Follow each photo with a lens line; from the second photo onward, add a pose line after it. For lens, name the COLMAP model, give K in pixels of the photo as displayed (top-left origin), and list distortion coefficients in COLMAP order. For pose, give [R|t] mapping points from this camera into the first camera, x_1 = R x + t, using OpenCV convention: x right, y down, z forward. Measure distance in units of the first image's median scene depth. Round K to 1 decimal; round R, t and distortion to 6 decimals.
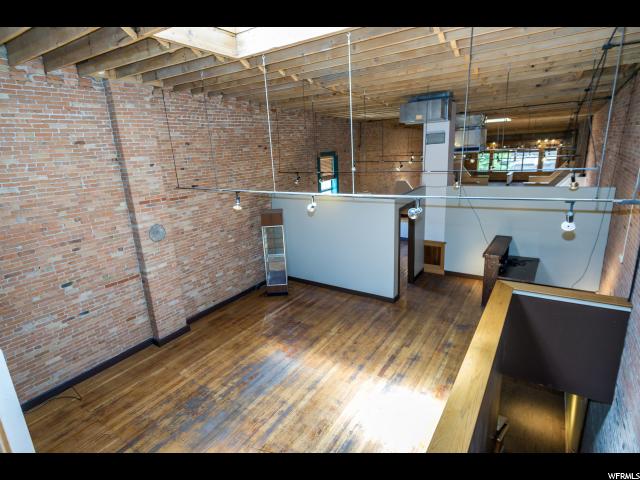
lens RADIAL K [[341.5, 0, 316.2], [0, 341.5, 239.0], [0, 0, 1]] dist [0.003400, 0.001134]
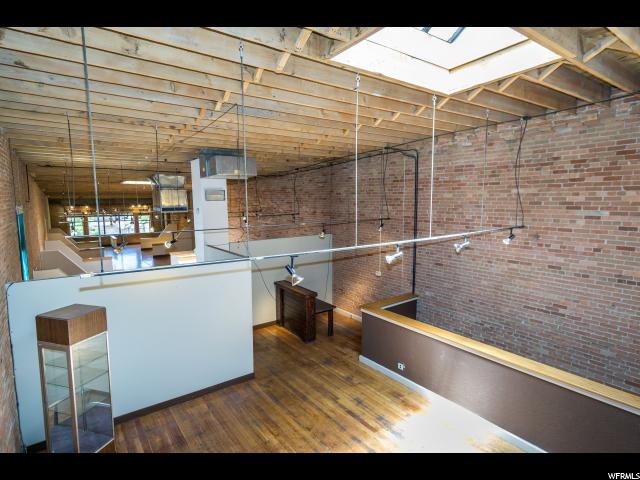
lens RADIAL K [[341.5, 0, 316.2], [0, 341.5, 239.0], [0, 0, 1]] dist [0.003400, 0.001134]
pose [[0.335824, -0.055412, 0.940293, -0.587879], [0.233502, 0.972006, -0.026114, -0.106343], [-0.912523, 0.228330, 0.339362, 0.566330]]
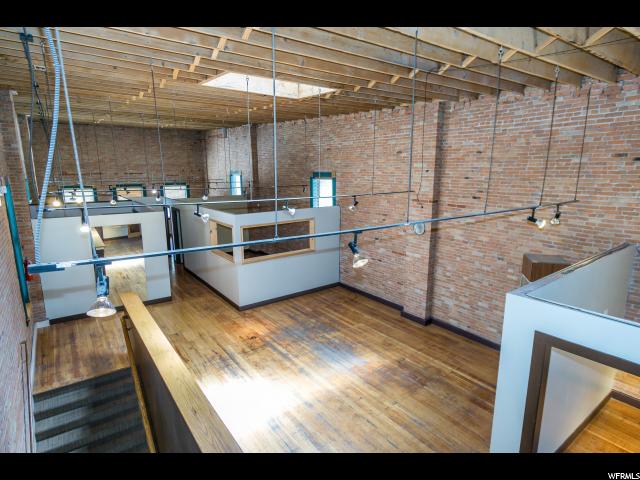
lens RADIAL K [[355.0, 0, 320.0], [0, 355.0, 240.0], [0, 0, 1]] dist [0.002173, 0.000757]
pose [[-0.330772, 0.239975, -0.912689, 0.728579], [-0.231780, 0.916847, 0.325069, -0.279169], [0.914805, 0.319067, -0.247646, 0.937485]]
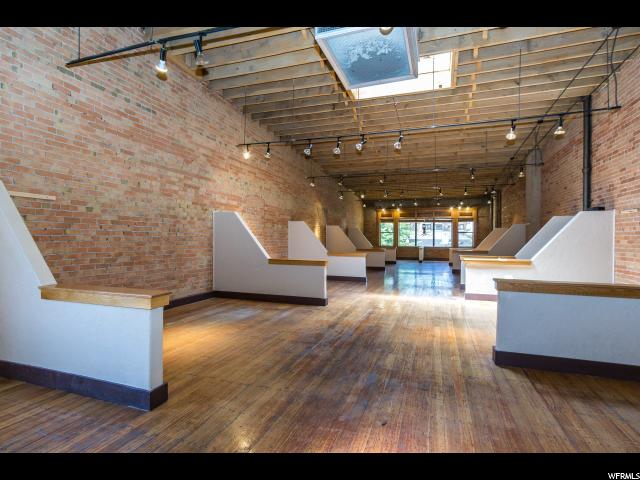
lens RADIAL K [[341.5, 0, 316.2], [0, 341.5, 239.0], [0, 0, 1]] dist [0.003400, 0.001134]
pose [[0.966818, 0.061344, 0.247991, 0.634158], [0.006475, 0.964546, -0.263835, -0.065690], [-0.255383, 0.256686, 0.932144, 1.416592]]
